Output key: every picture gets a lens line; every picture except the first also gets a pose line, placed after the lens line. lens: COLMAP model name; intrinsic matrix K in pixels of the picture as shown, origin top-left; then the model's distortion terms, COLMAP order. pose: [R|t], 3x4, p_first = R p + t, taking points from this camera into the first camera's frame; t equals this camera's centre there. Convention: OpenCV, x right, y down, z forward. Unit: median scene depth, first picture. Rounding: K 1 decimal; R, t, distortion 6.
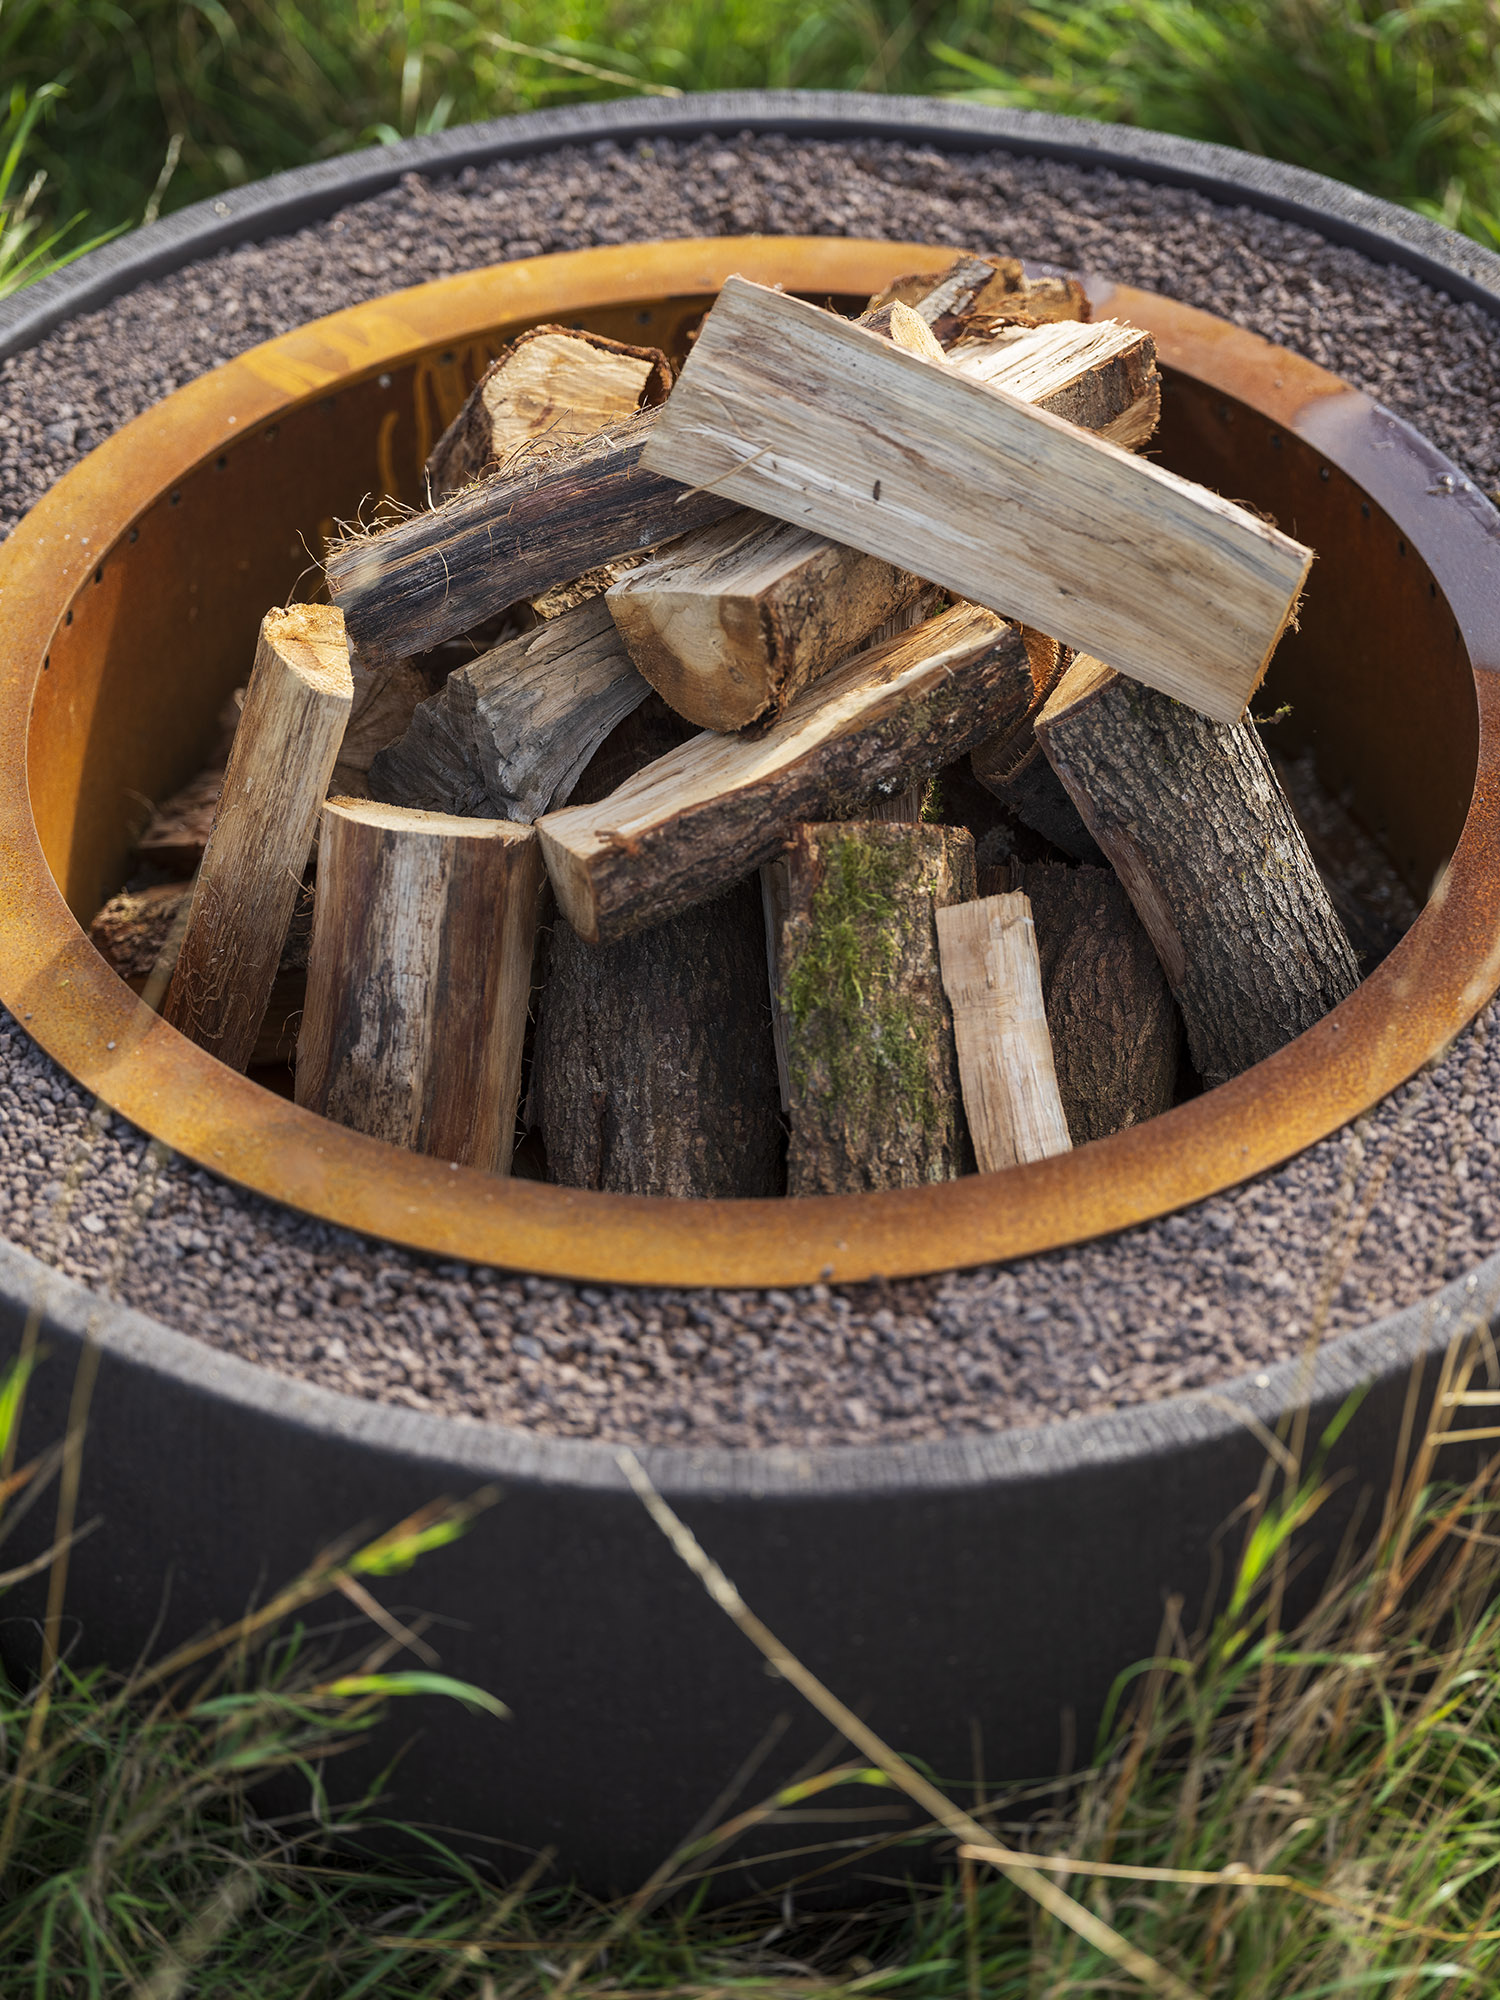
lens RADIAL K [[5038.9, 0, 750.0], [0, 5038.9, 1000.0], [0, 0, 1]] dist [-0.044512, 0.687639]
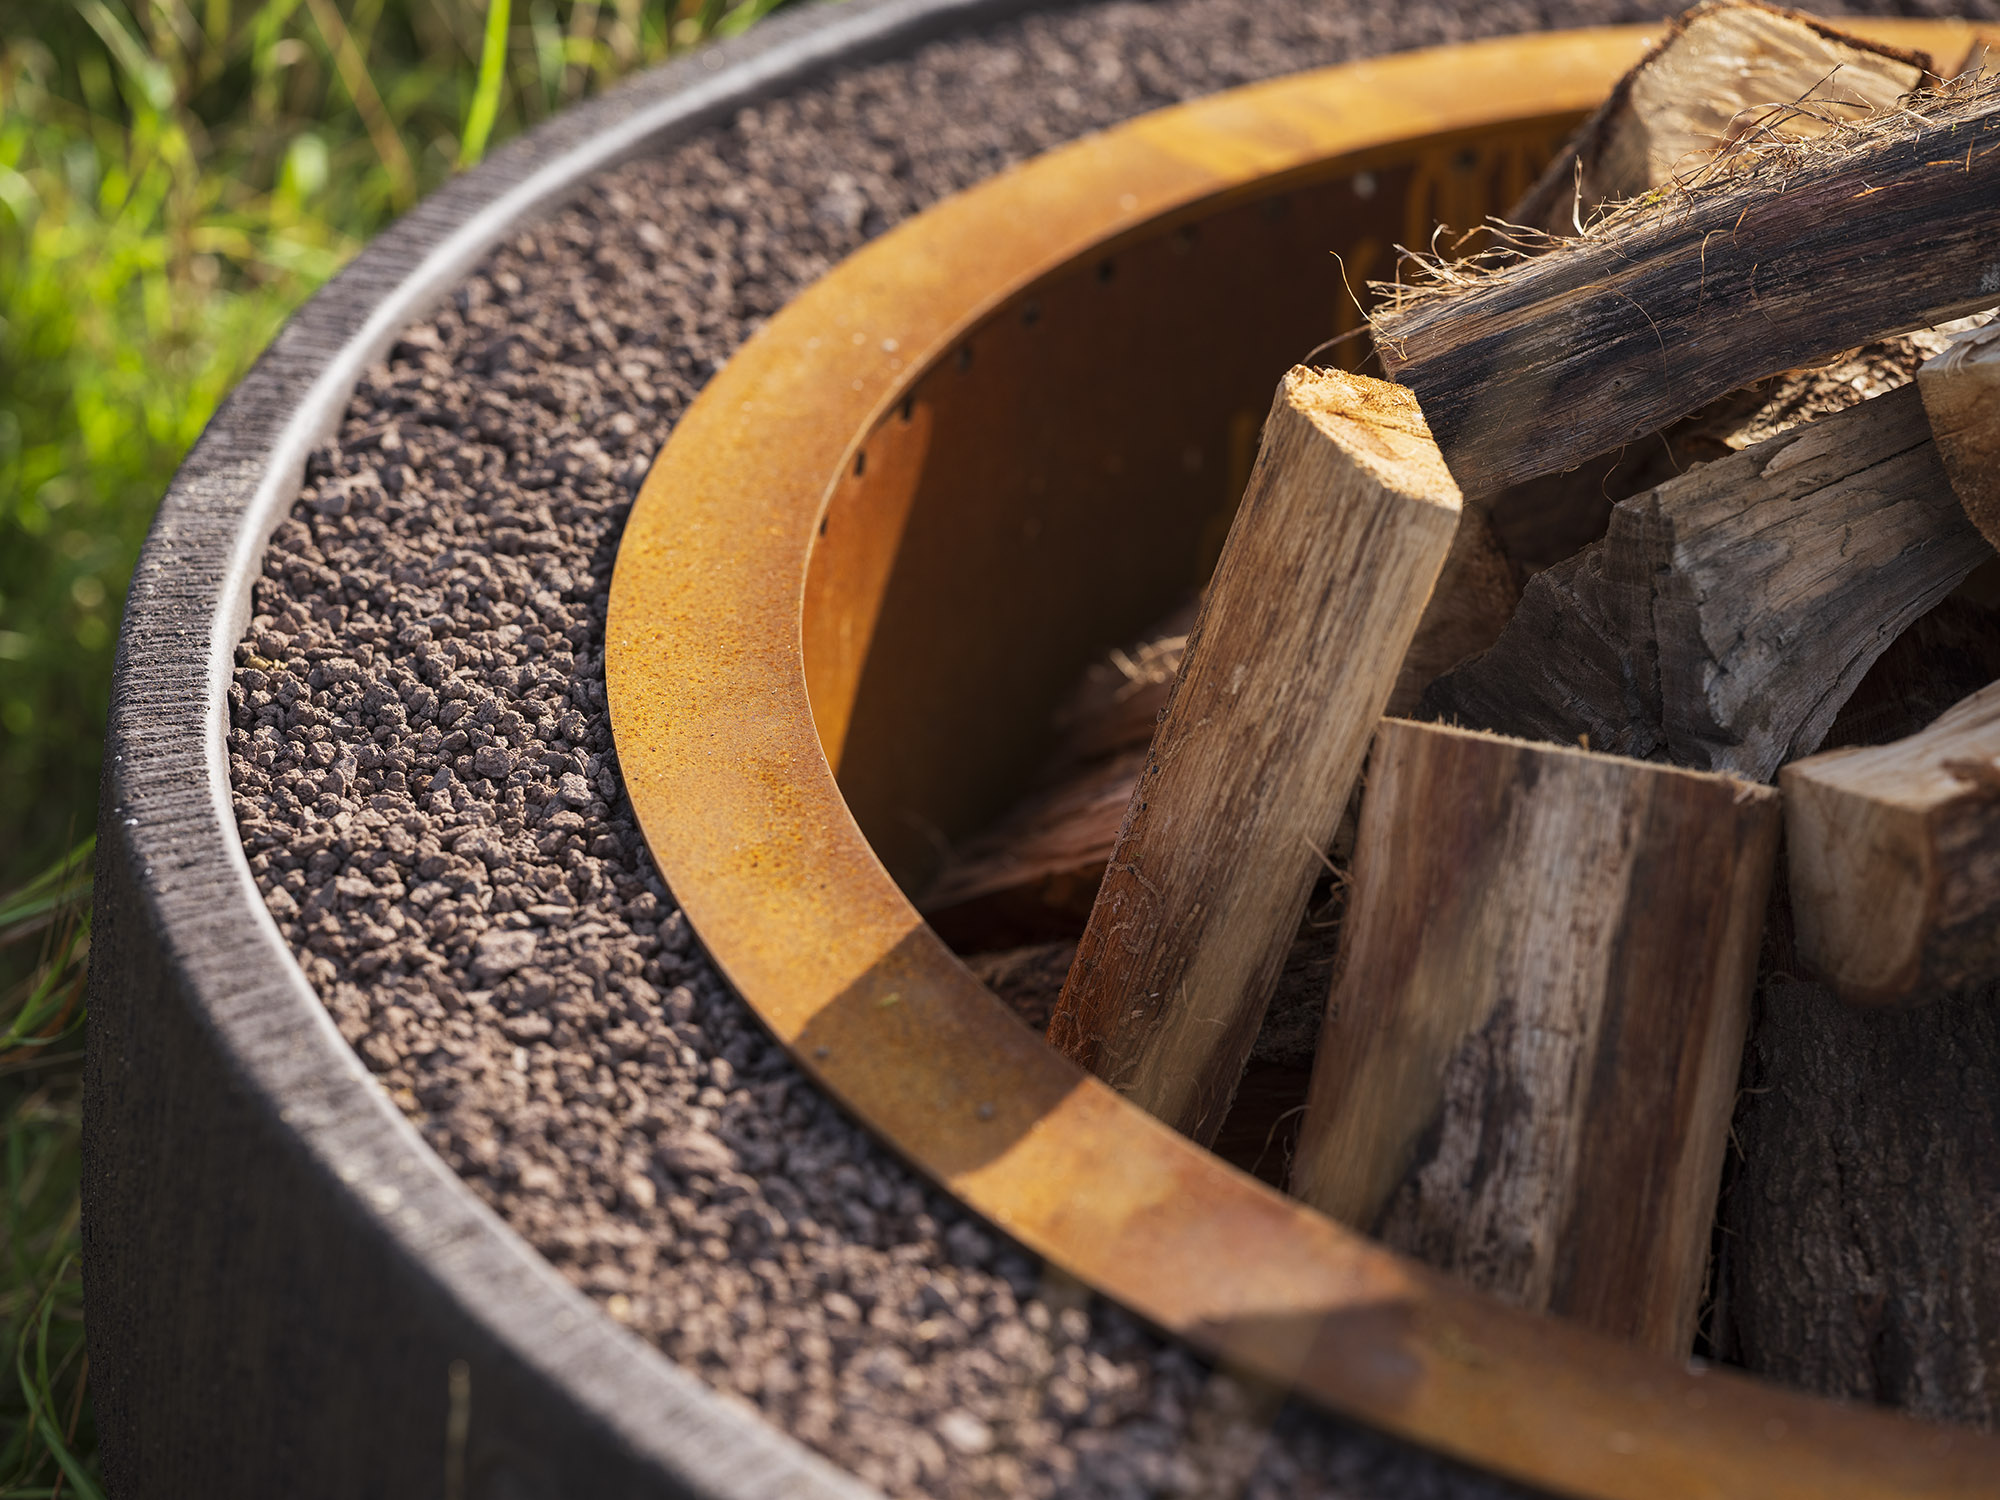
lens RADIAL K [[5142.9, 0, 1000.0], [0, 5142.9, 750.0], [0, 0, 1]] dist [-0.002494, -0.596686]
pose [[0.997754, 0.062301, -0.024625, -0.112003], [-0.065624, 0.982837, -0.172408, 0.061507], [0.013461, 0.173637, 0.984718, 0.466877]]
